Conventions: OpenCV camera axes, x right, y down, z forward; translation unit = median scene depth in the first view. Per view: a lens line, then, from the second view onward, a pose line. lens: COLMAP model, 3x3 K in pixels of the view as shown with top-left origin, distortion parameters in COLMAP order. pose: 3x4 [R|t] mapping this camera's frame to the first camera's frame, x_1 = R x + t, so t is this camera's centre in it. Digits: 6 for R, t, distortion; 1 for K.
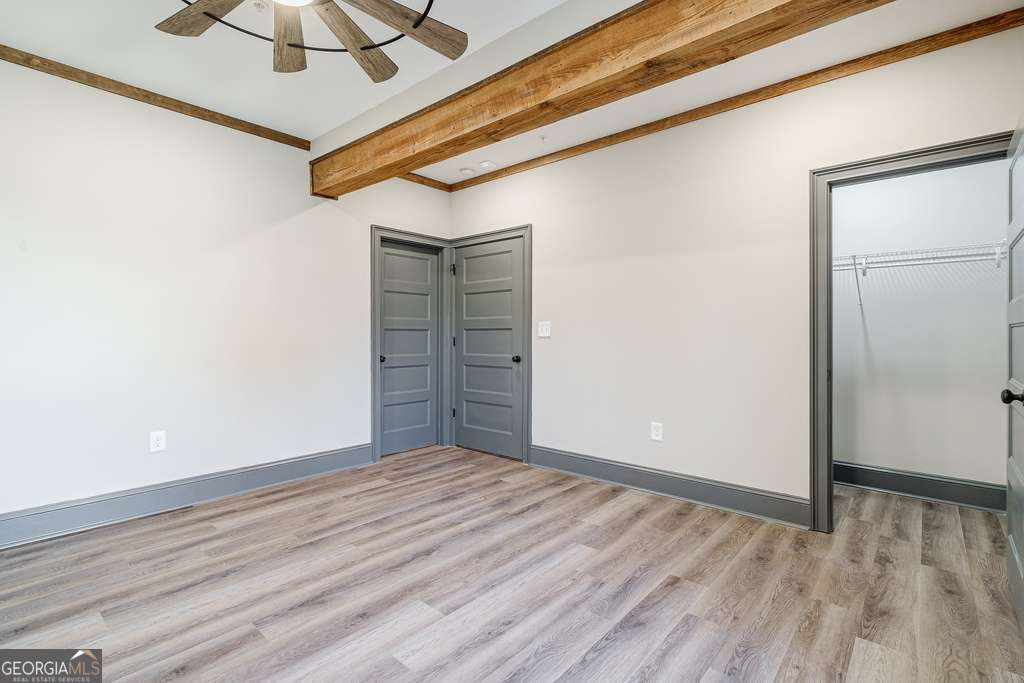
lens RADIAL K [[472.6, 0, 508.2], [0, 472.6, 333.2], [0, 0, 1]] dist [-0.005765, -0.000380]
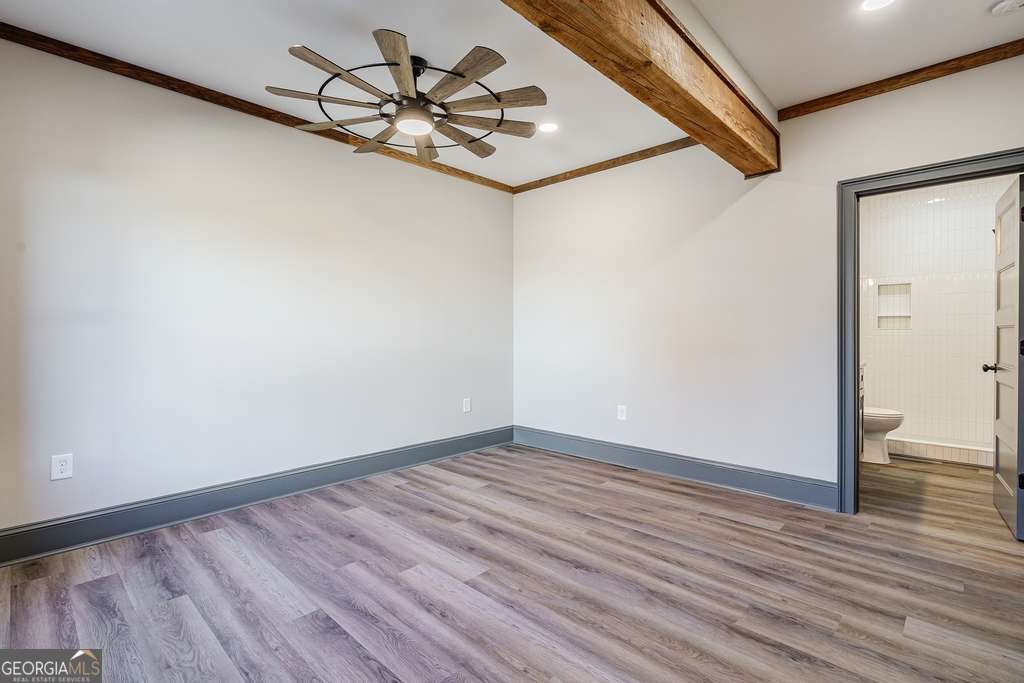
lens RADIAL K [[472.6, 0, 510.0], [0, 472.6, 338.4], [0, 0, 1]] dist [-0.005765, -0.000380]
pose [[-0.038222, 0.008524, -0.999233, 0.947406], [0.003669, 0.999958, 0.008390, 0.003262], [0.999263, -0.003346, -0.038251, 1.105567]]
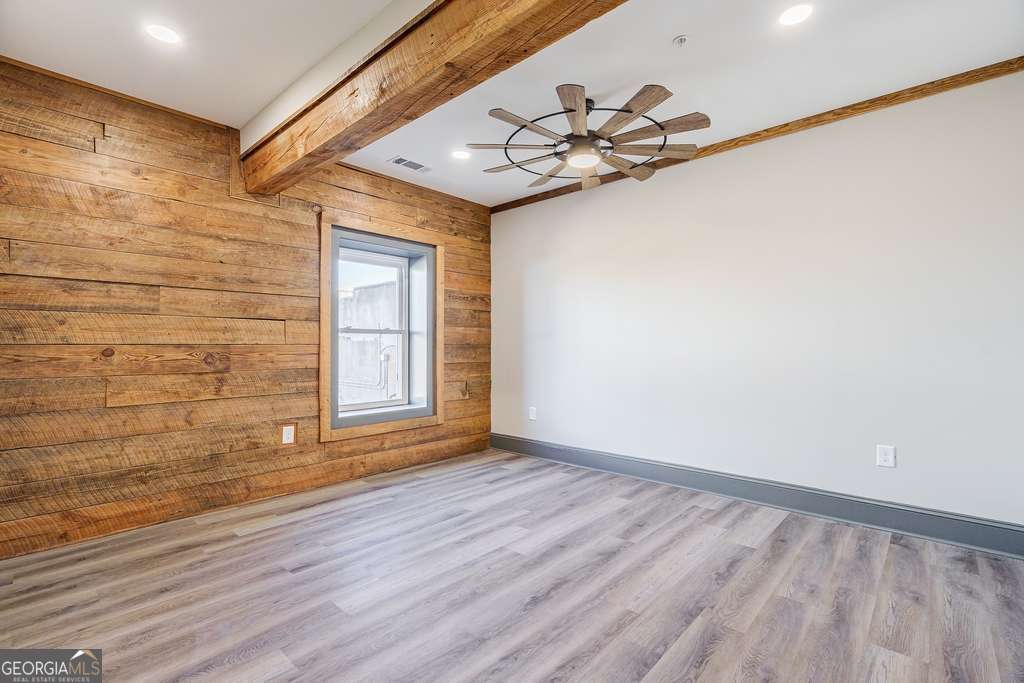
lens RADIAL K [[472.6, 0, 509.0], [0, 472.6, 346.2], [0, 0, 1]] dist [-0.005765, -0.000380]
pose [[-0.999731, -0.003193, 0.022976, -0.173730], [-0.003250, 0.999992, -0.002432, 0.011720], [-0.022968, -0.002506, -0.999733, 2.283951]]
